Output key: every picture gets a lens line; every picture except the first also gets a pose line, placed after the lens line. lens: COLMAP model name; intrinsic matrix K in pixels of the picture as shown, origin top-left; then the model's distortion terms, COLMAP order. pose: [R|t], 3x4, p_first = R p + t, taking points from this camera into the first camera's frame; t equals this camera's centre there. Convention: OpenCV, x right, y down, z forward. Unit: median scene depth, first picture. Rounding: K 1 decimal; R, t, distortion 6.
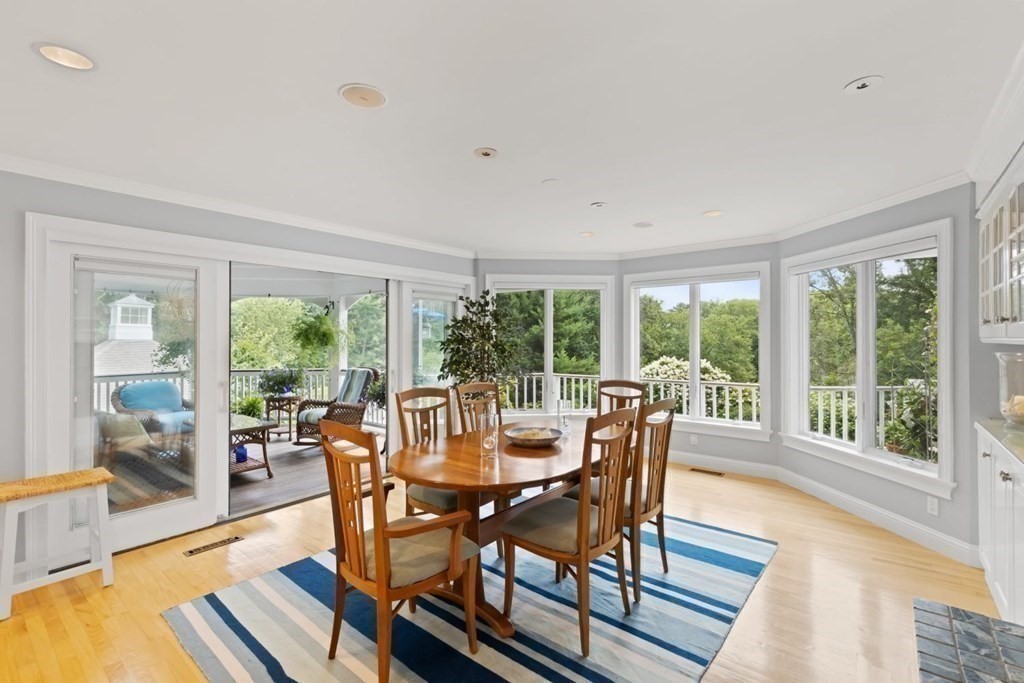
lens RADIAL K [[471.3, 0, 512.3], [0, 471.3, 335.9], [0, 0, 1]] dist [0.004595, -0.000438]
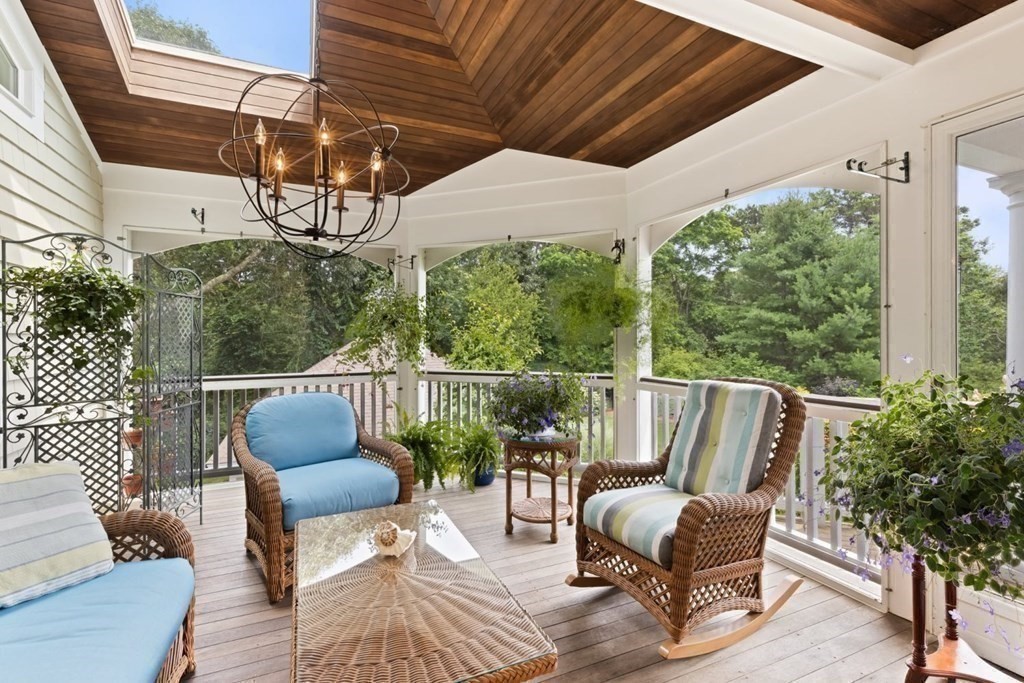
lens RADIAL K [[471.3, 0, 512.3], [0, 471.3, 335.9], [0, 0, 1]] dist [0.004595, -0.000438]
pose [[0.893934, -0.000403, -0.448198, -0.293480], [0.002217, 0.999991, 0.003523, 0.028767], [0.448193, -0.004143, 0.893927, 0.562785]]
